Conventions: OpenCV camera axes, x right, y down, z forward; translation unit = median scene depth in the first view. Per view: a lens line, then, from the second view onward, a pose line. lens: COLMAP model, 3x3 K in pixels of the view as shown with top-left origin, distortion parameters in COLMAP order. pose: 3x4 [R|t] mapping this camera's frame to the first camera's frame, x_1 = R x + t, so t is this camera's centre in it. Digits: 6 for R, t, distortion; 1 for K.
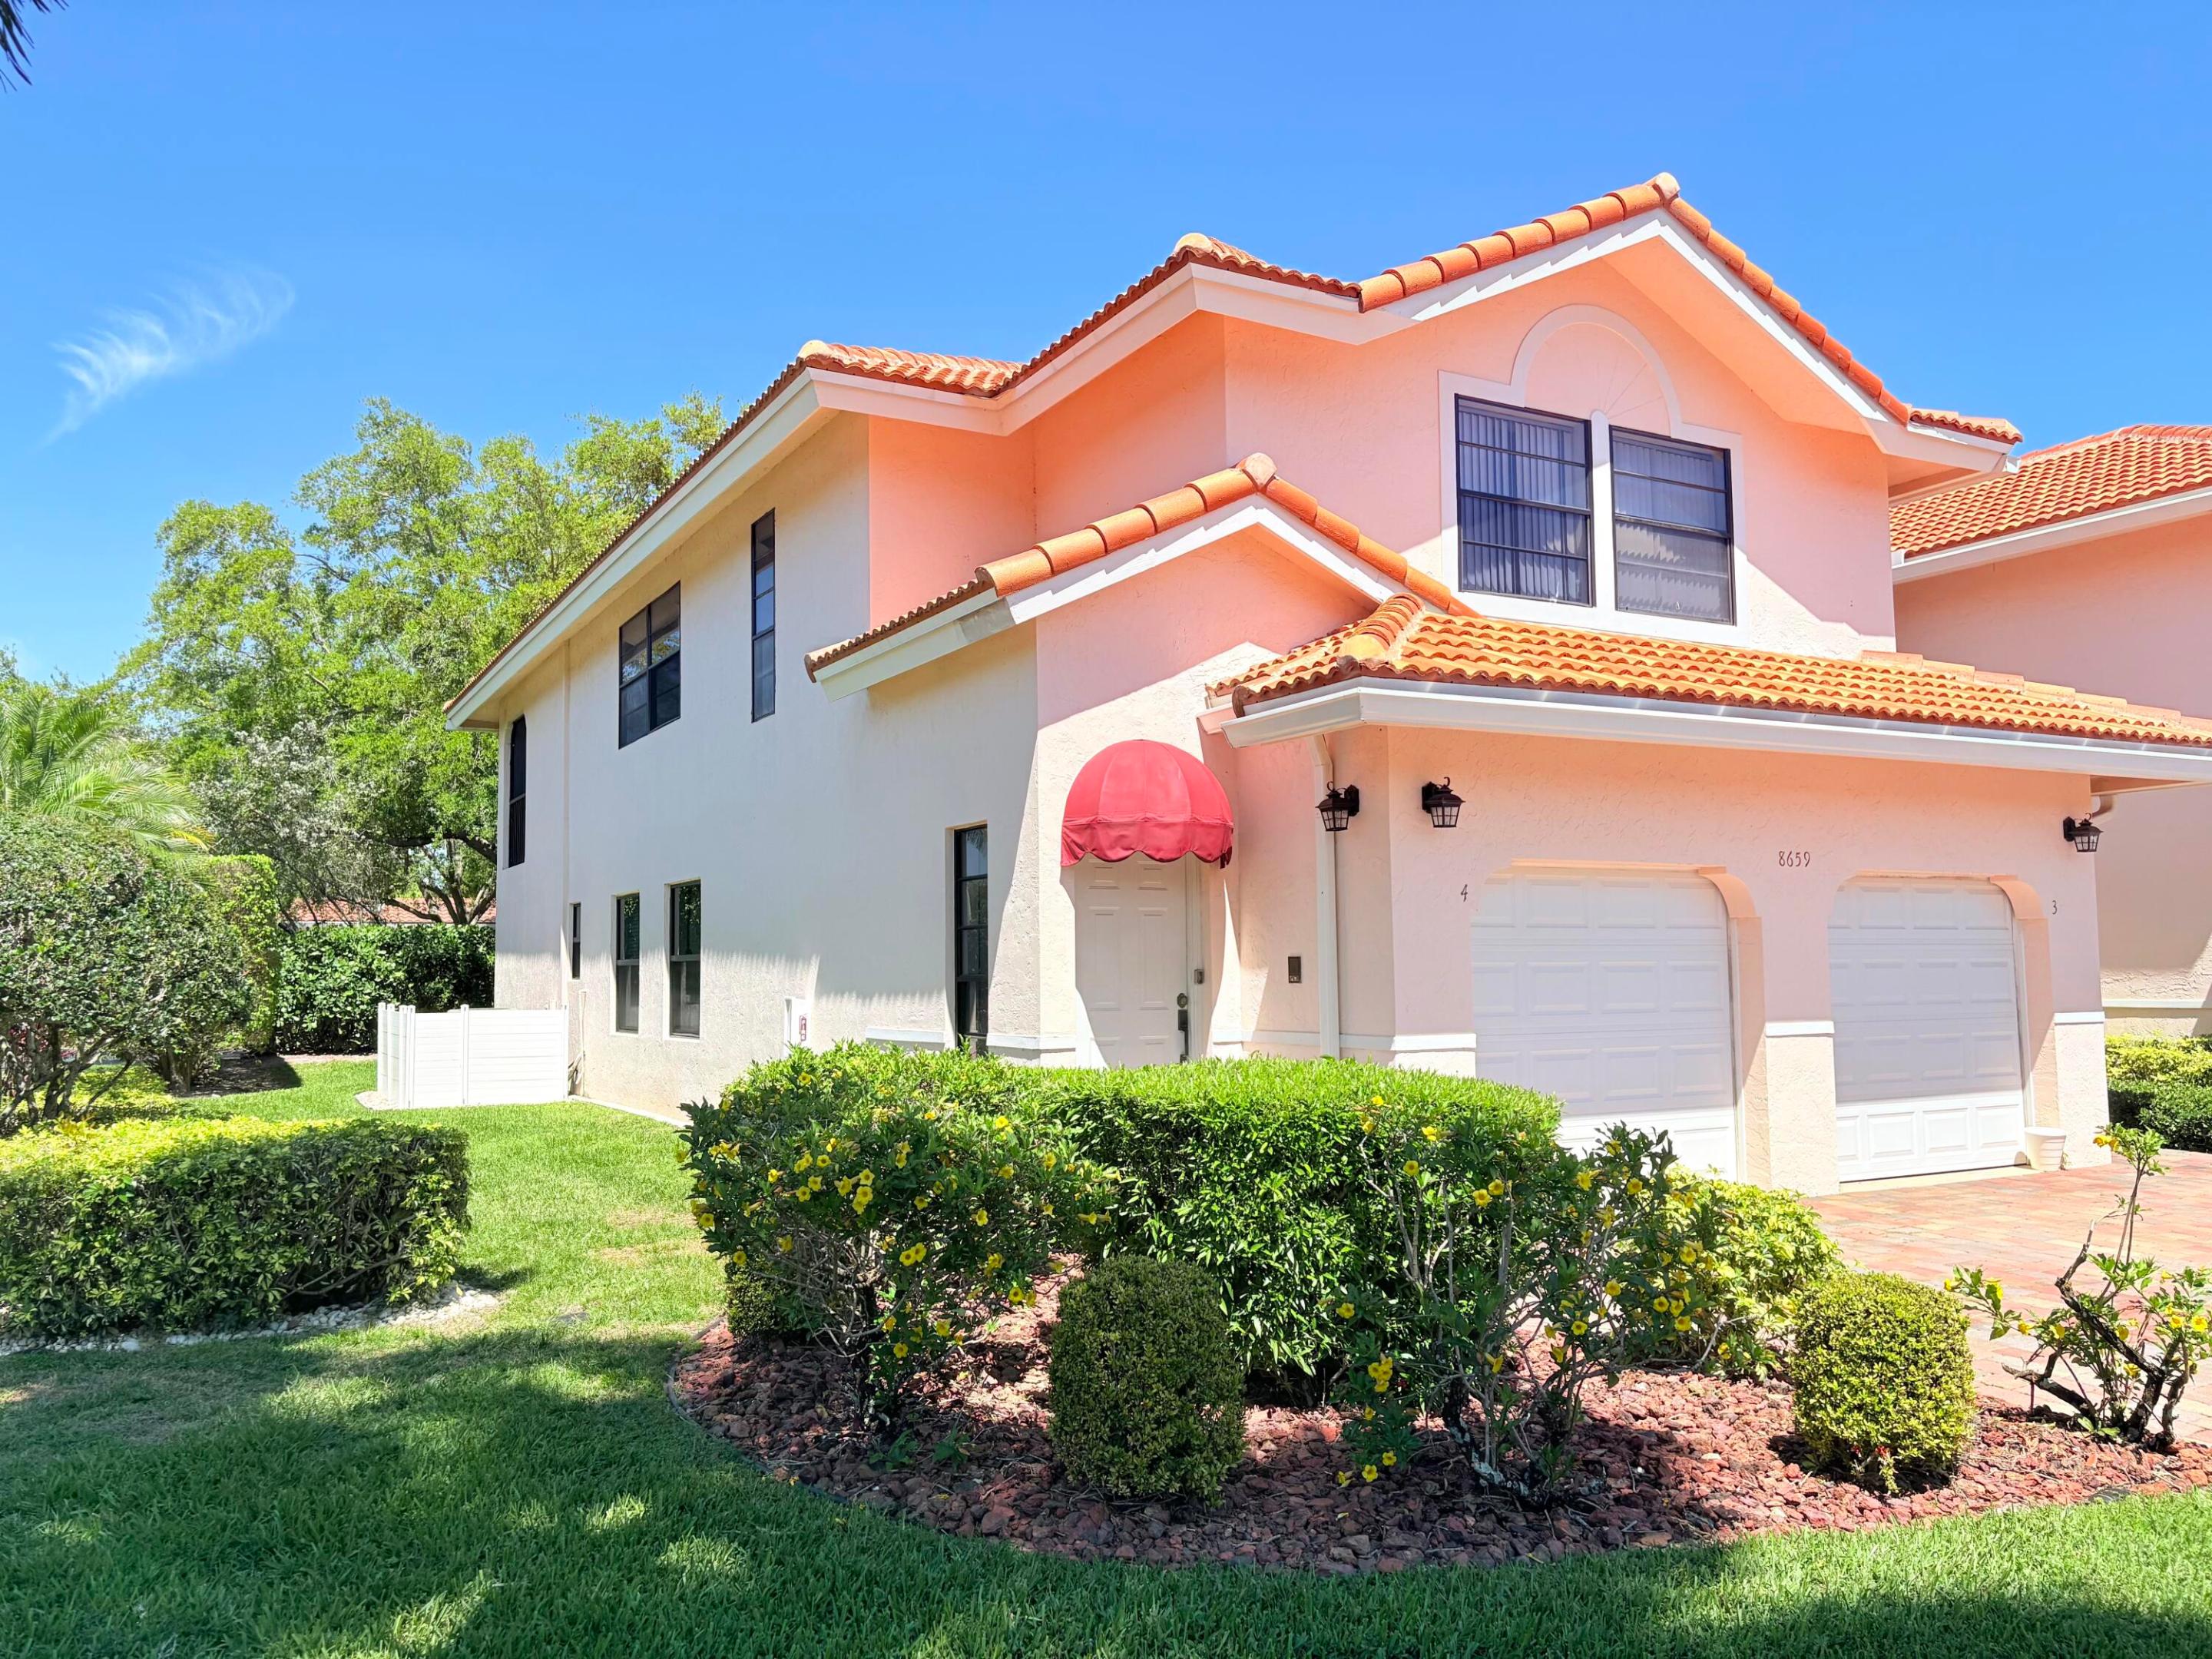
lens RADIAL K [[1674.8, 0, 1104.5], [0, 1674.8, 841.0], [0, 0, 1]] dist [0.024102, -0.027648]
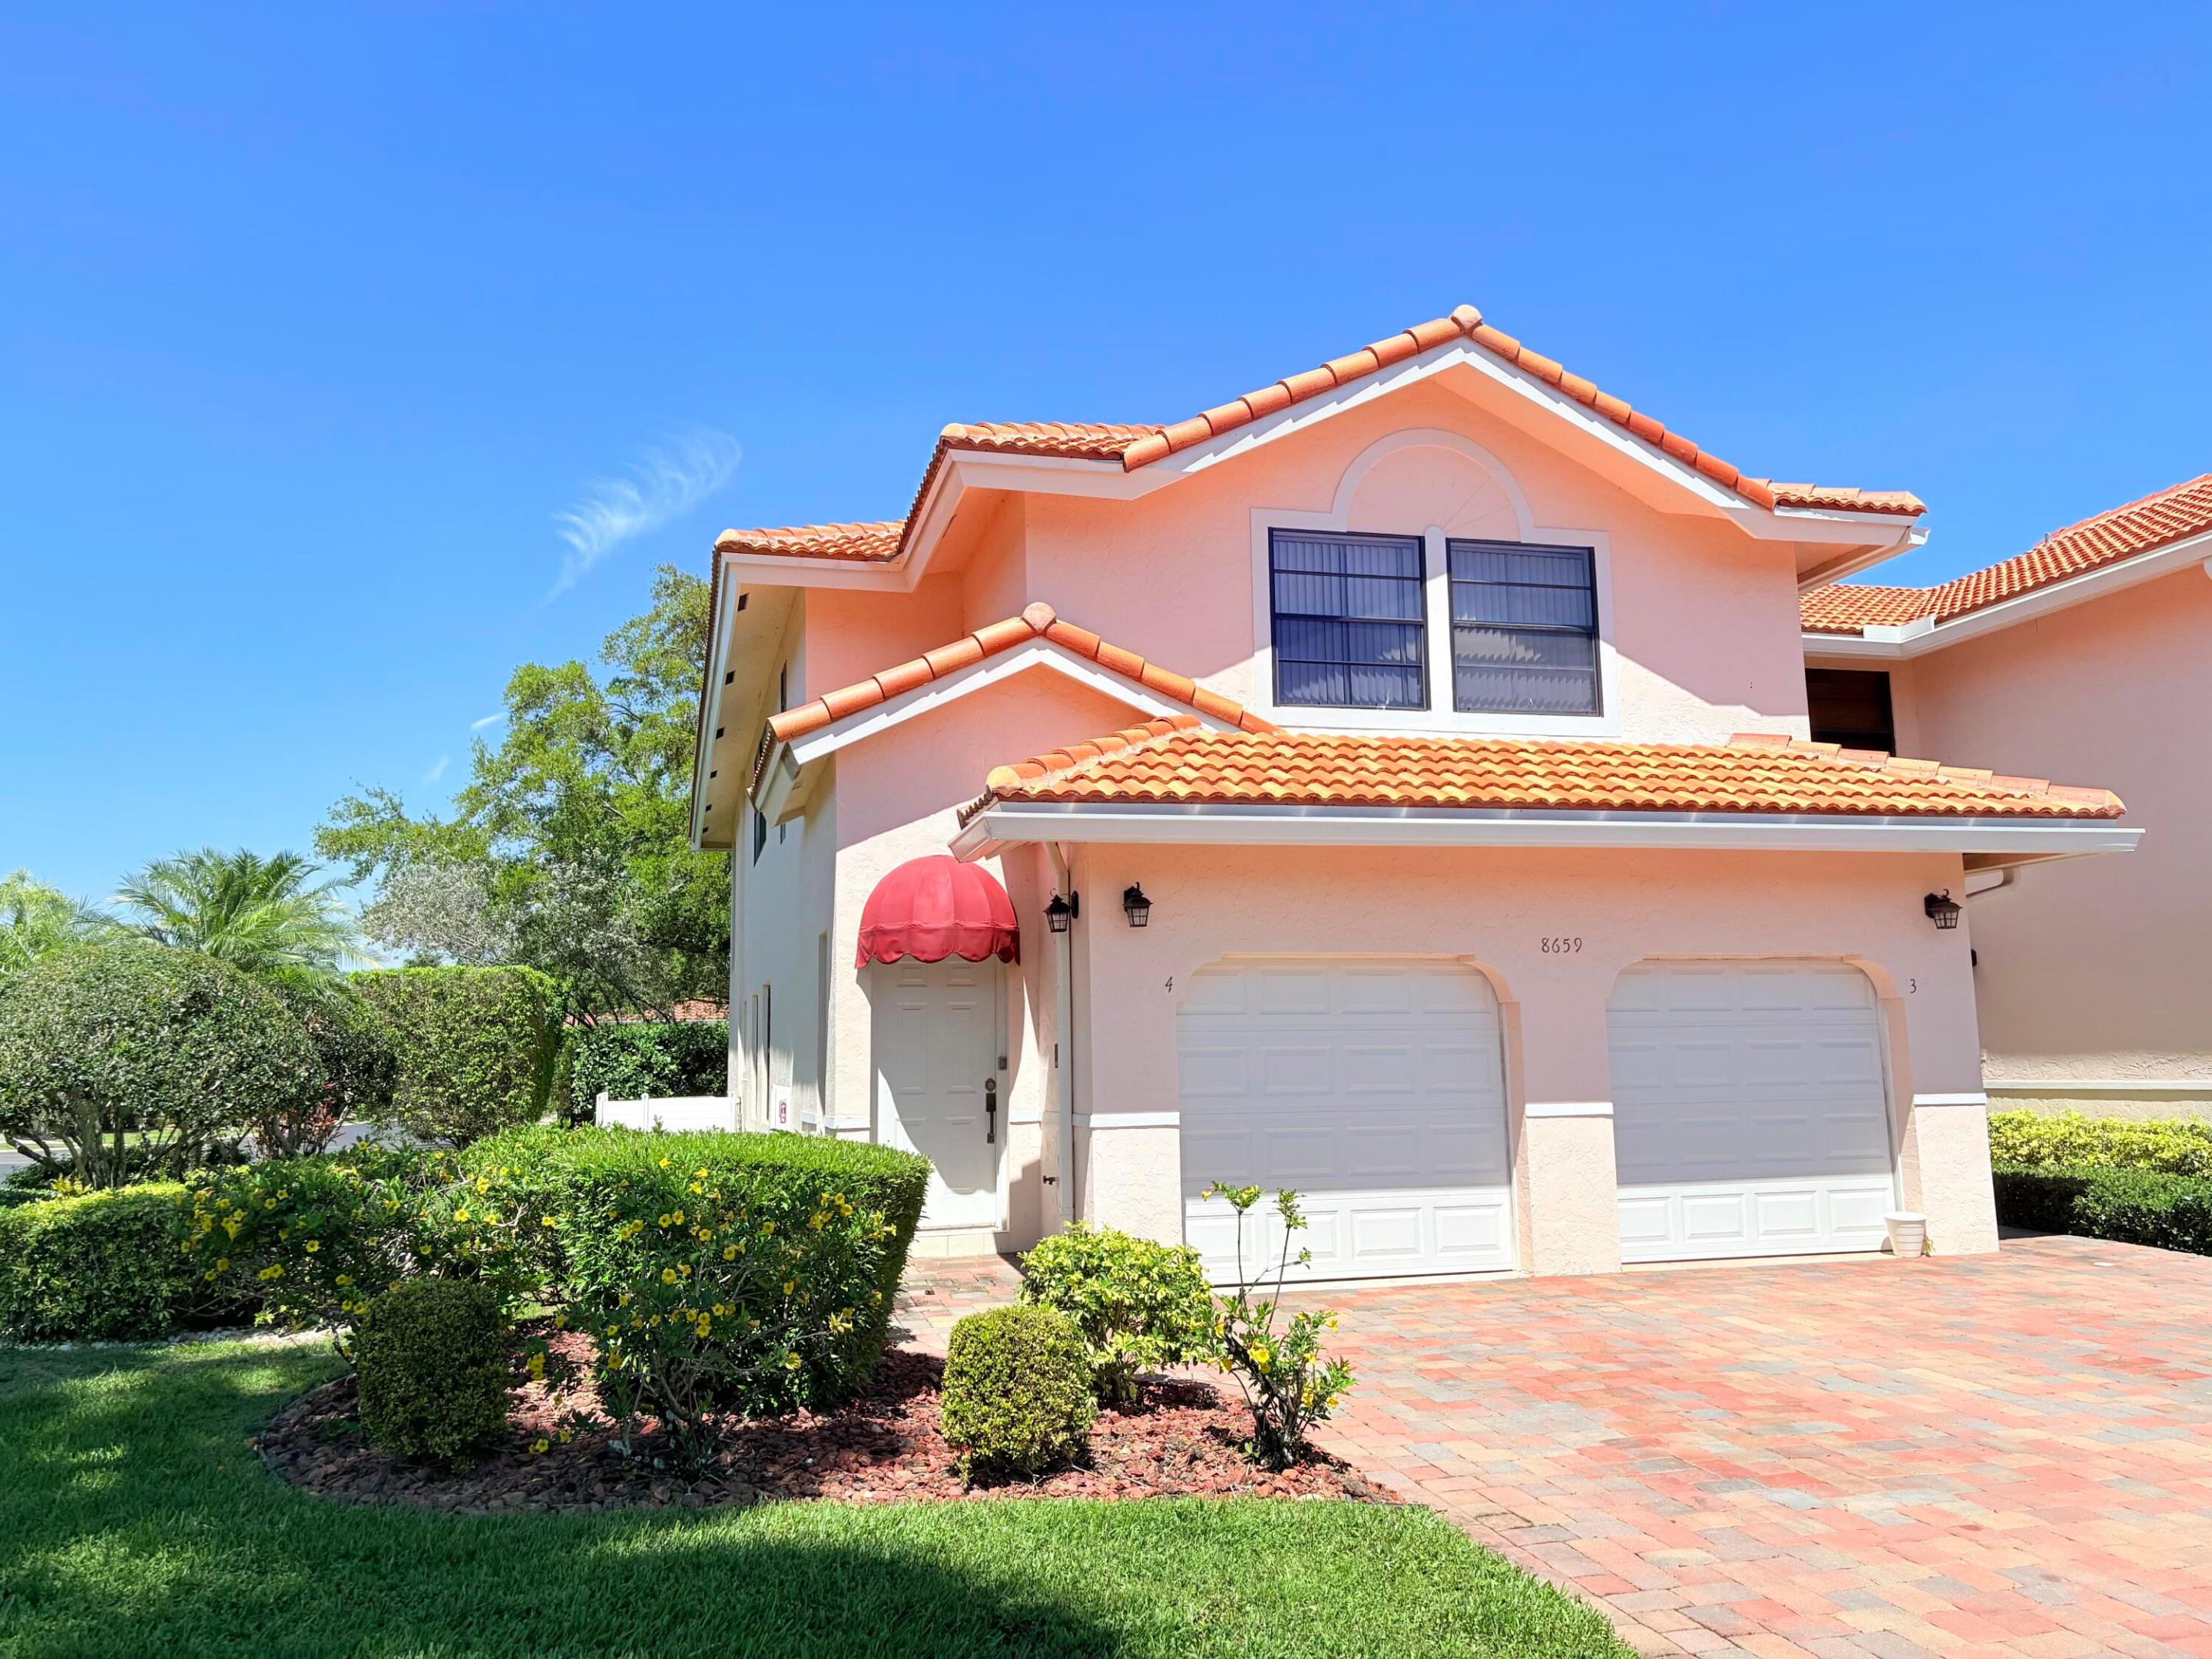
lens RADIAL K [[1674.8, 0, 1098.8], [0, 1674.8, 826.4], [0, 0, 1]] dist [0.024102, -0.027648]
pose [[0.969156, -0.042703, -0.242722, 0.361831], [0.027762, 0.997522, -0.064650, -0.003417], [0.244881, 0.055918, 0.967939, -0.076789]]
